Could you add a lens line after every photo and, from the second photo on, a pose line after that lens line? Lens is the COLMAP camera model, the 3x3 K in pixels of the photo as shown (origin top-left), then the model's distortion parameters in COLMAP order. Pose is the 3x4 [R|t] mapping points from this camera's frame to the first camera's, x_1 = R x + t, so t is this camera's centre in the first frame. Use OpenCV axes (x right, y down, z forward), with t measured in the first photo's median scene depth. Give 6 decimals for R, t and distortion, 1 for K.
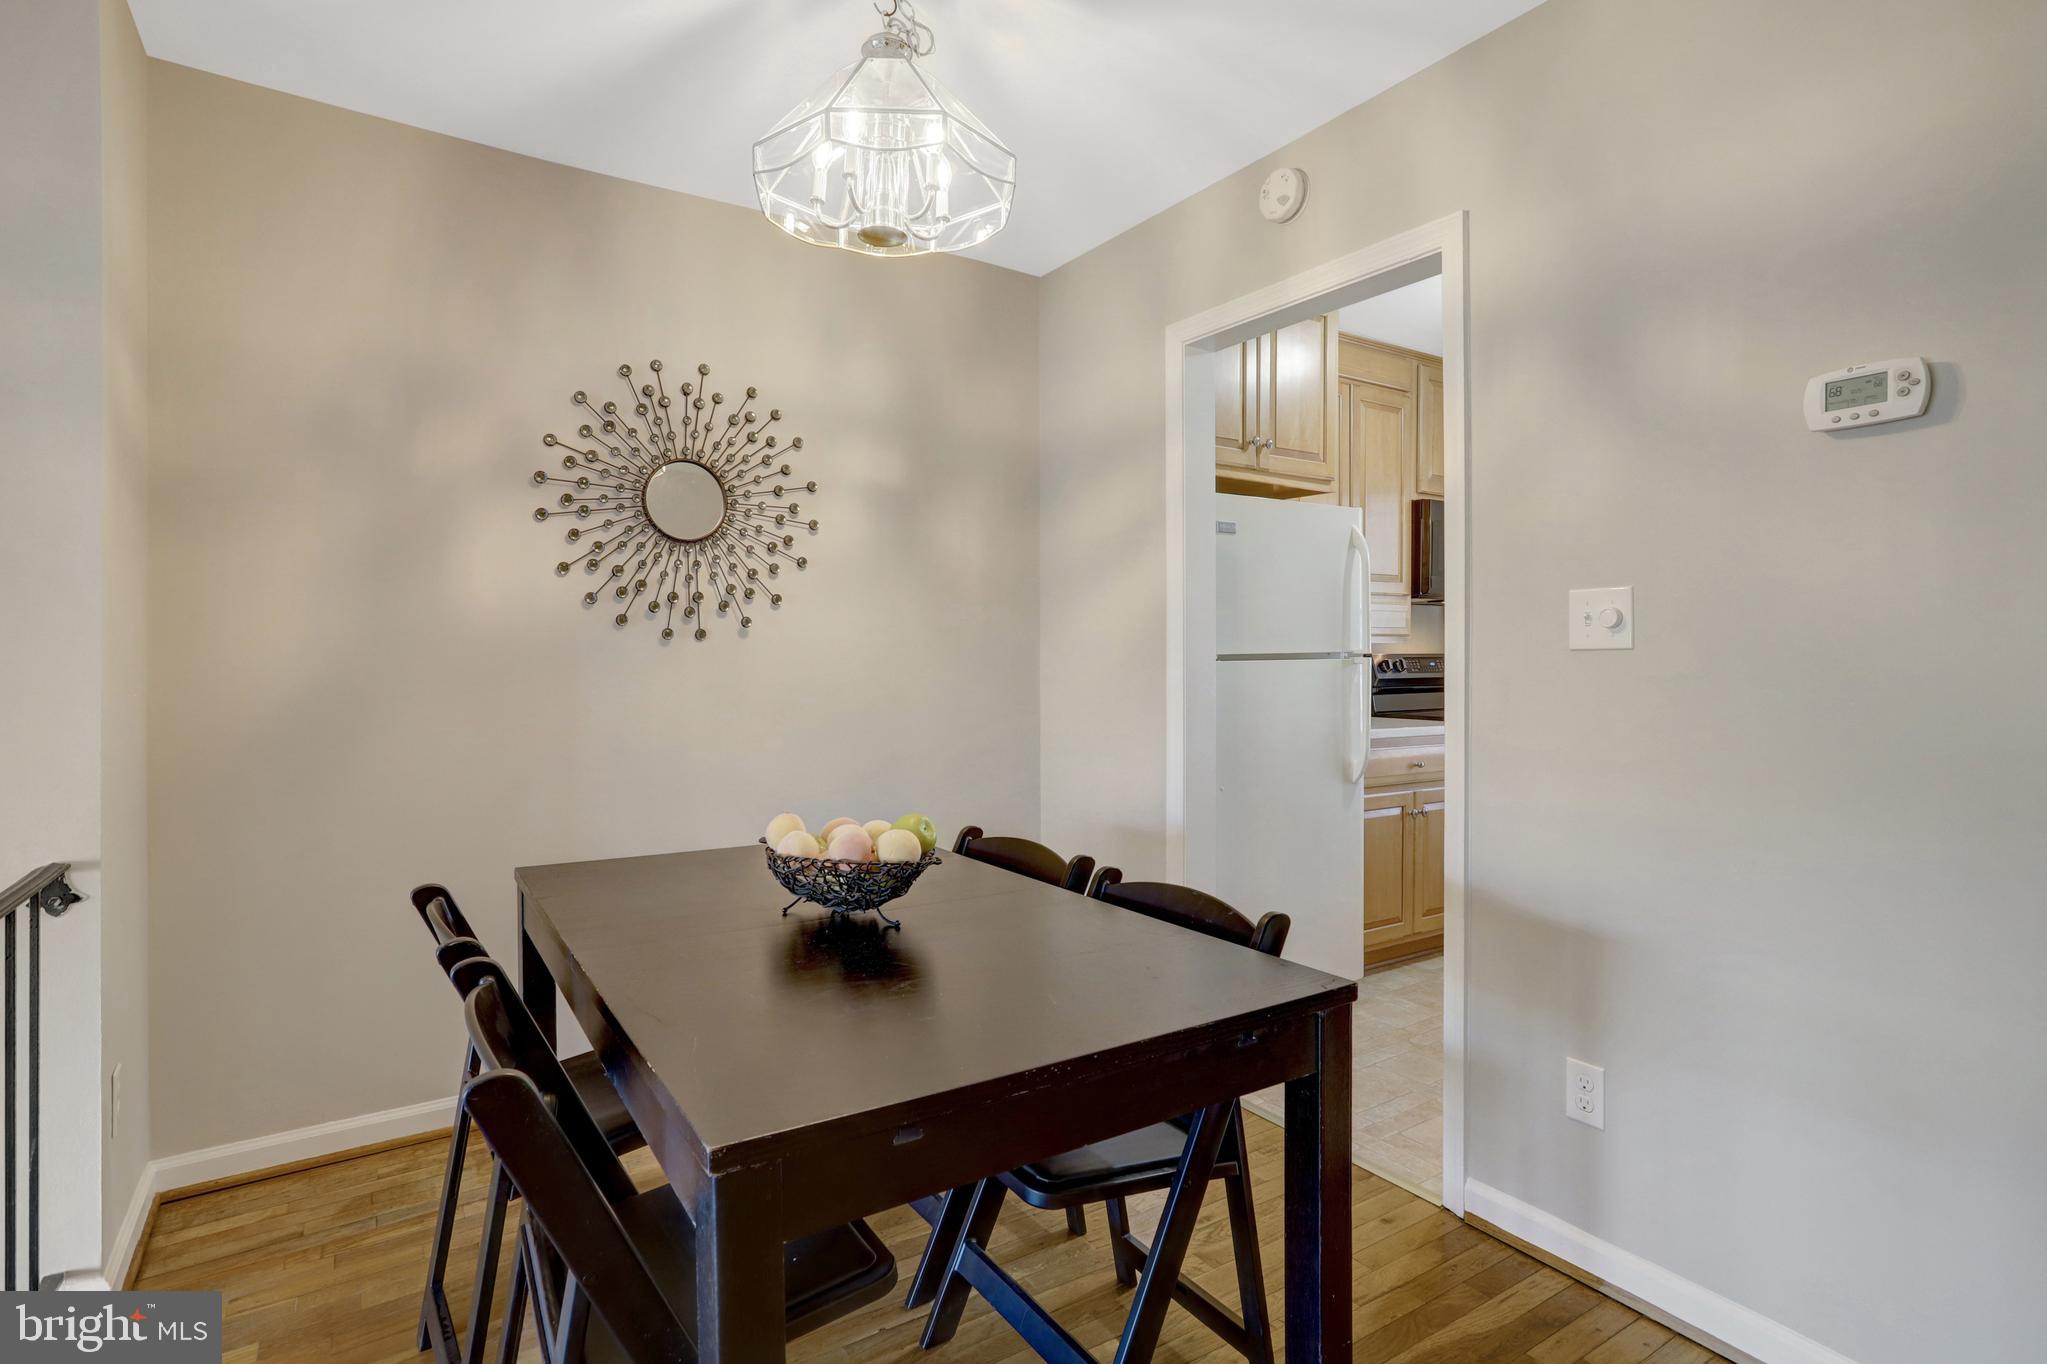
lens RADIAL K [[1023.0, 0, 1019.0], [0, 1023.0, 633.0], [0, 0, 1]] dist [-0.000211, 0.001110]
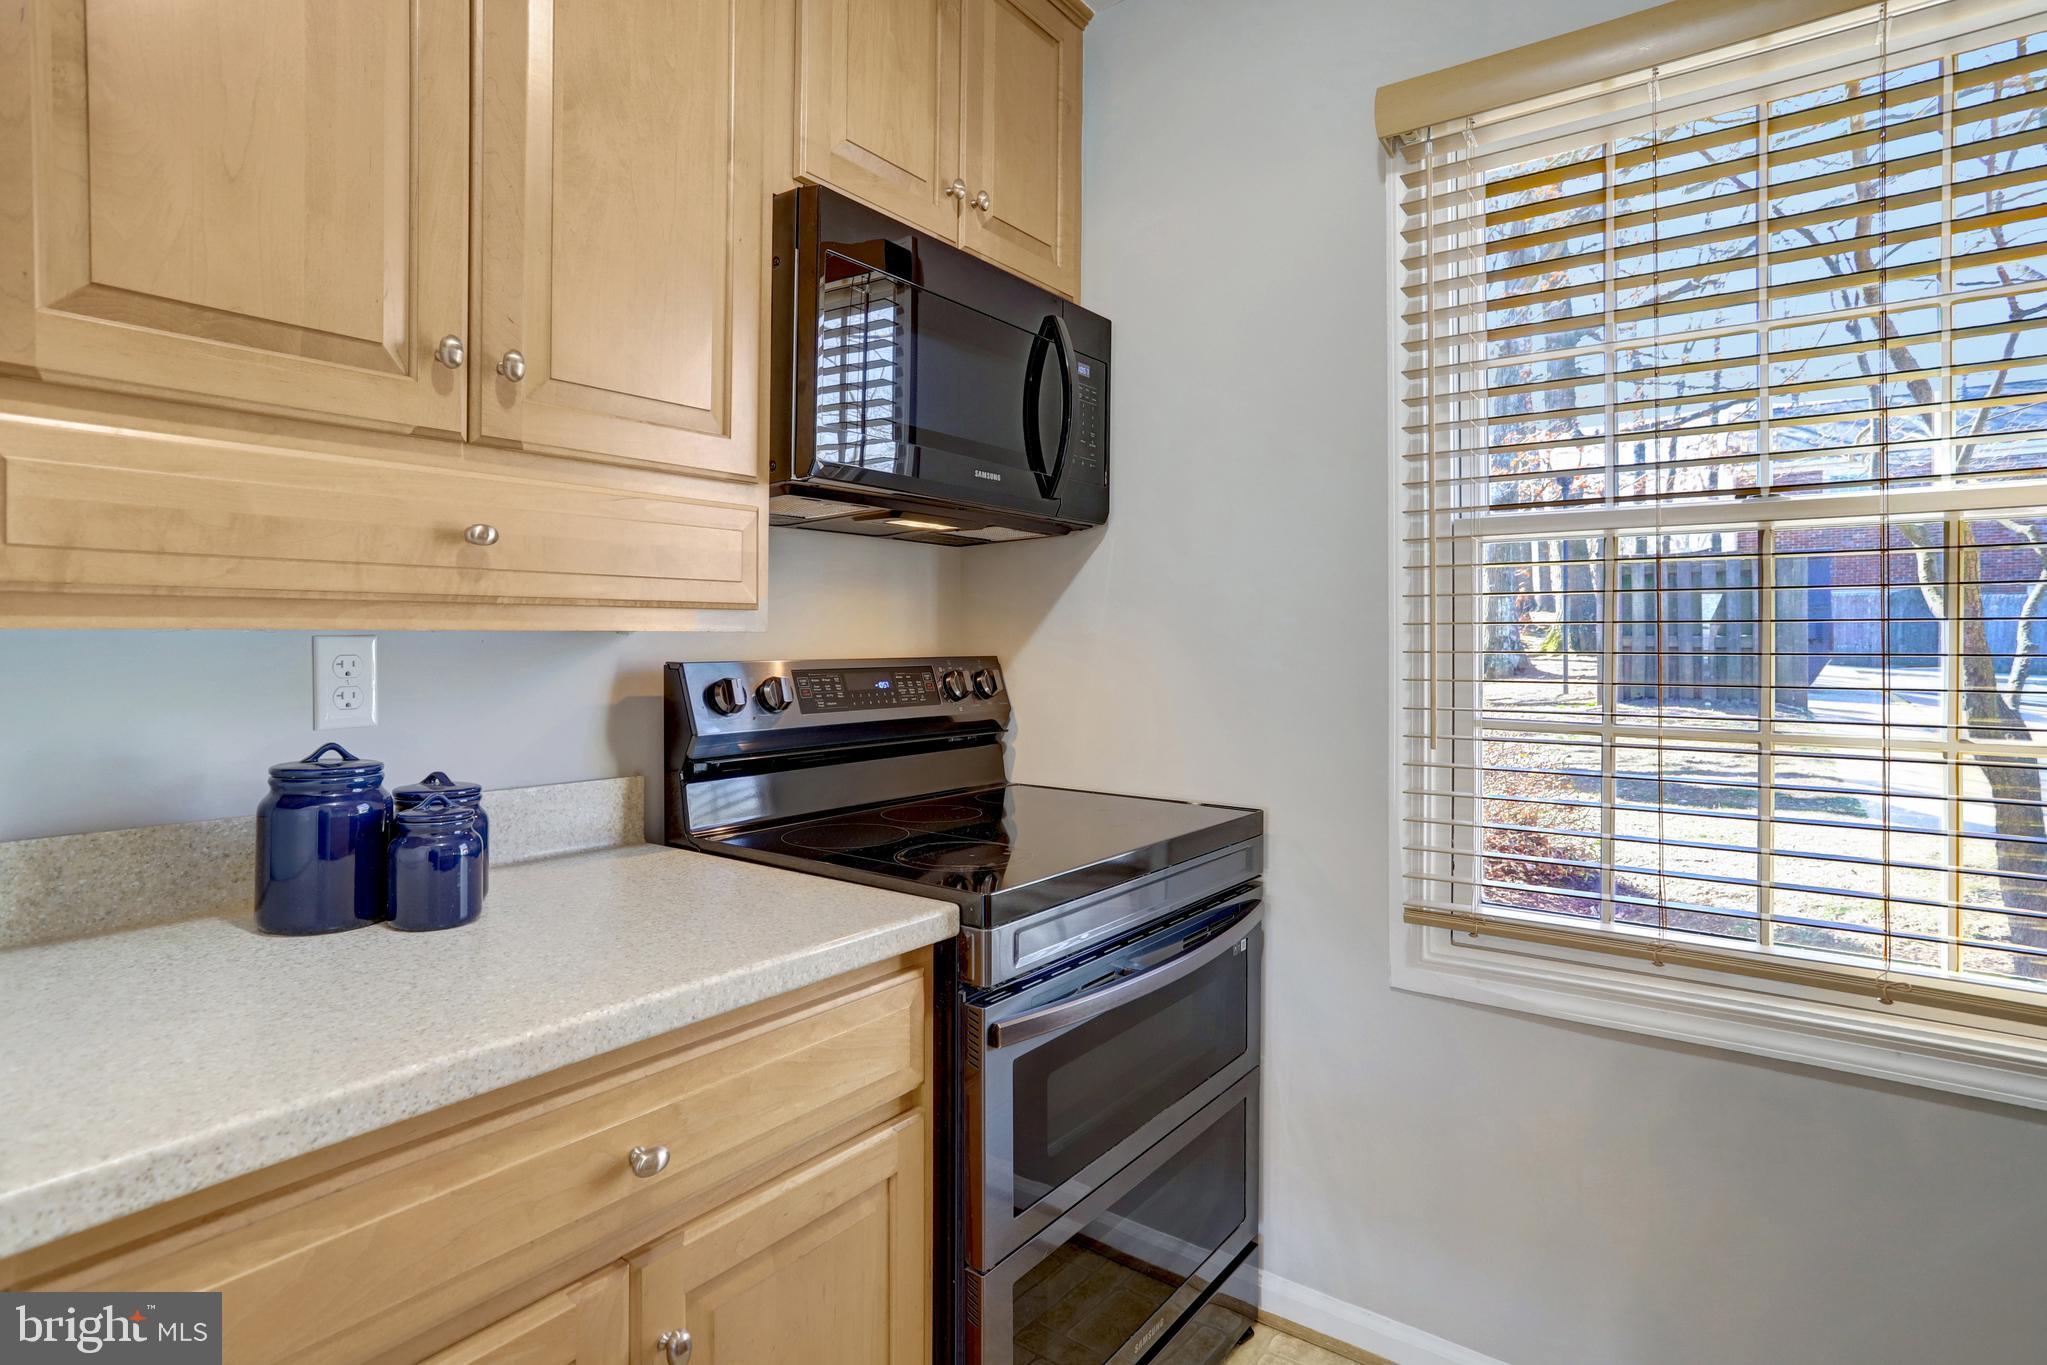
lens RADIAL K [[1047.1, 0, 1023.0], [0, 1047.1, 633.0], [0, 0, 1]] dist [-0.061047, 0.052782]
pose [[0.933698, 0.002979, 0.358050, 0.335553], [-0.005653, 0.999963, 0.006423, 0.007676], [-0.358018, -0.008021, 0.933680, 0.653352]]
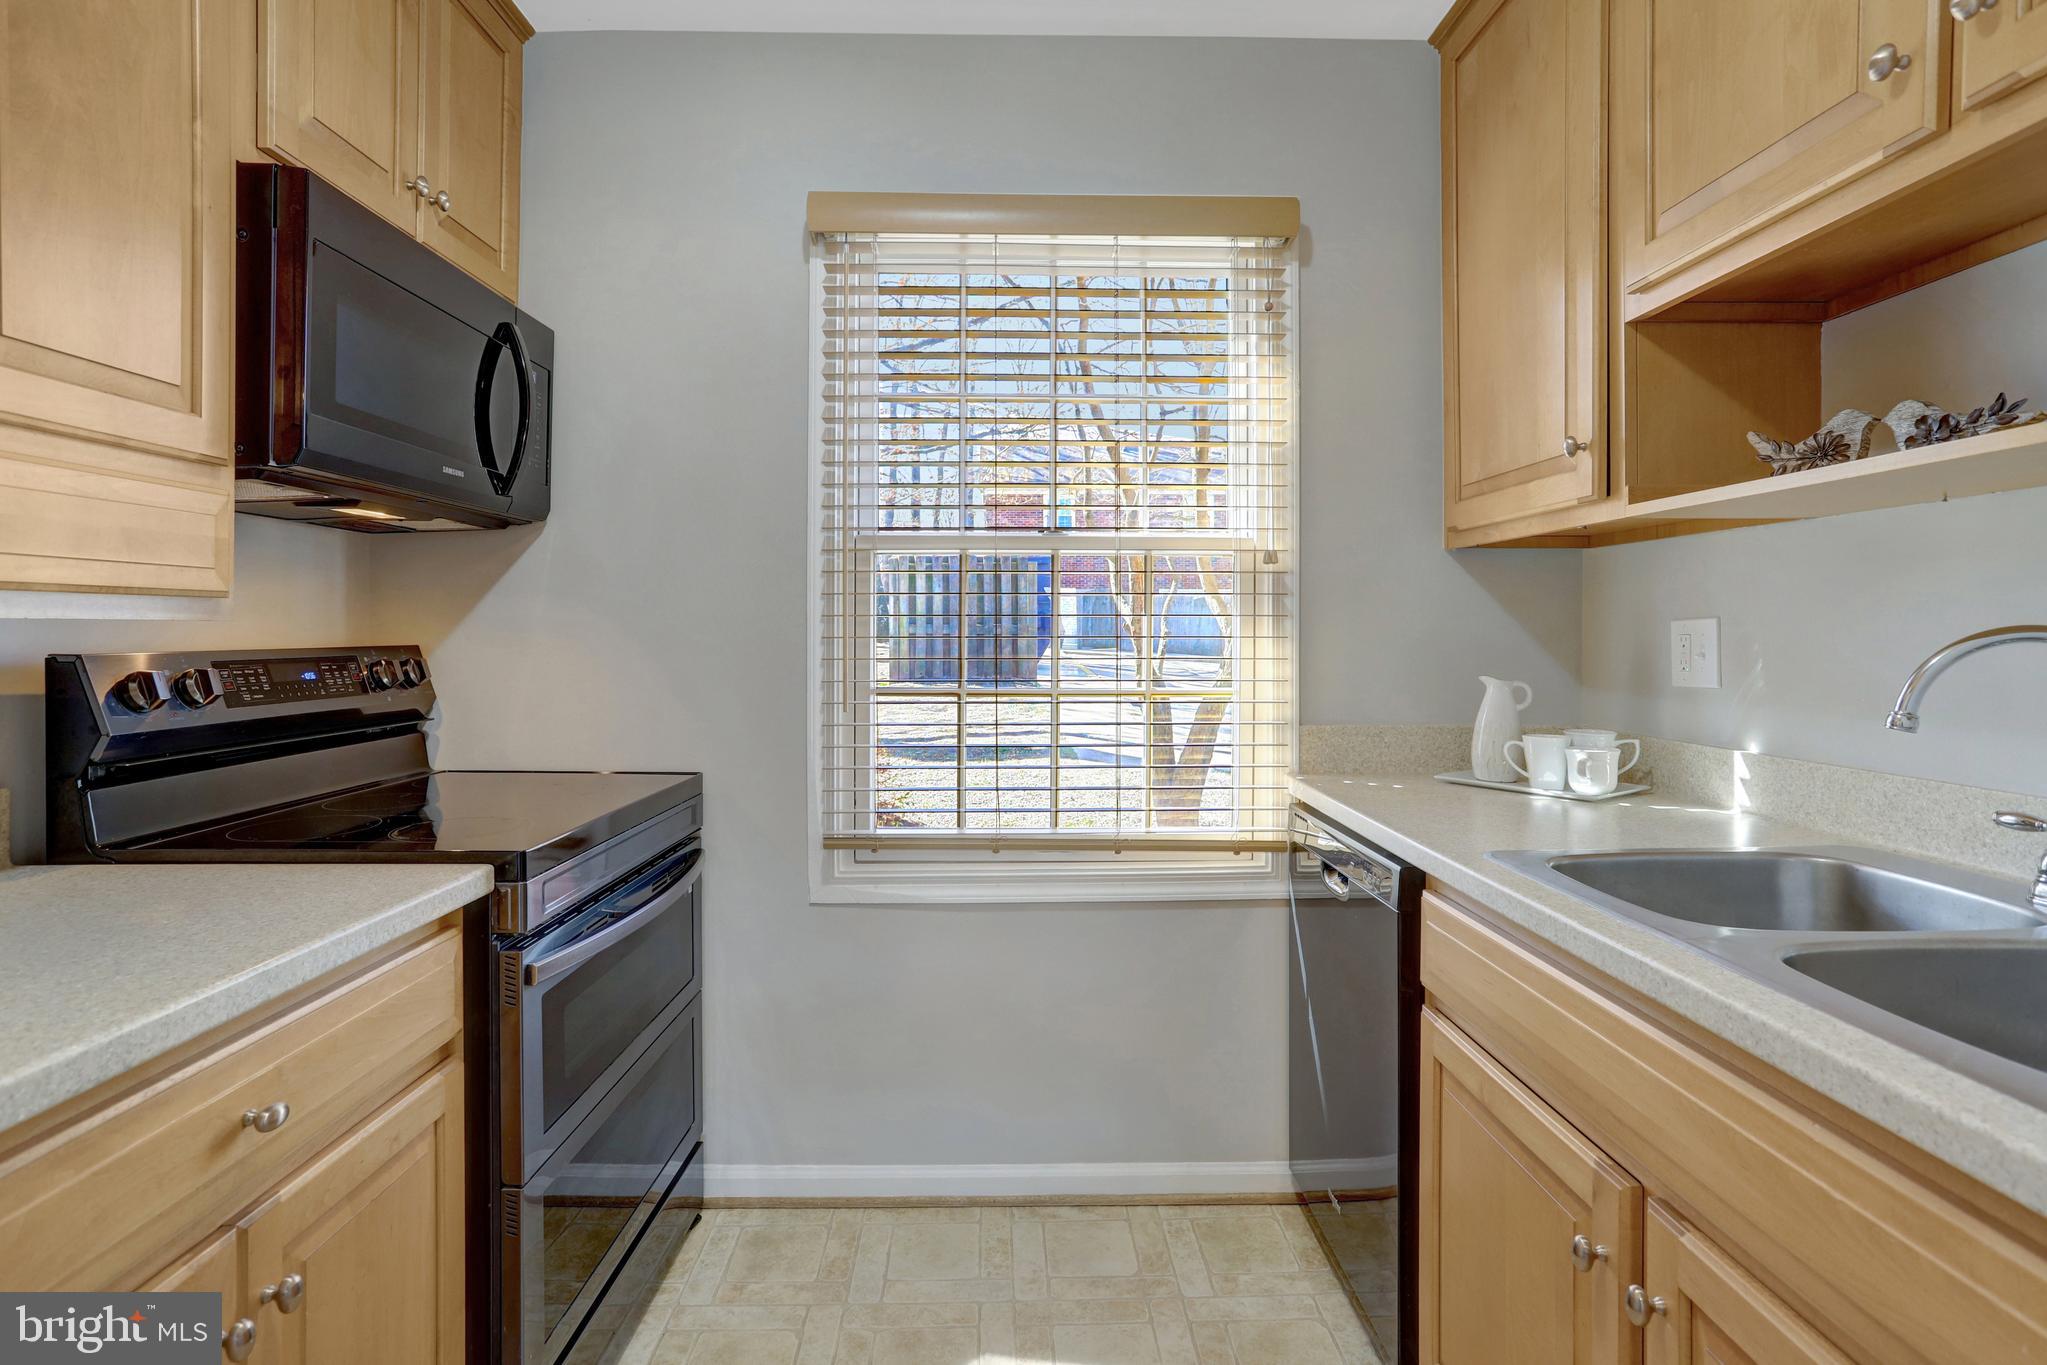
lens RADIAL K [[1023.0, 0, 1019.0], [0, 1023.0, 633.5], [0, 0, 1]] dist [-0.000211, 0.001110]
pose [[0.535849, -0.003684, 0.844306, 0.244637], [-0.011561, 0.999865, 0.011700, 0.007455], [-0.844235, -0.016031, 0.535734, 0.622449]]
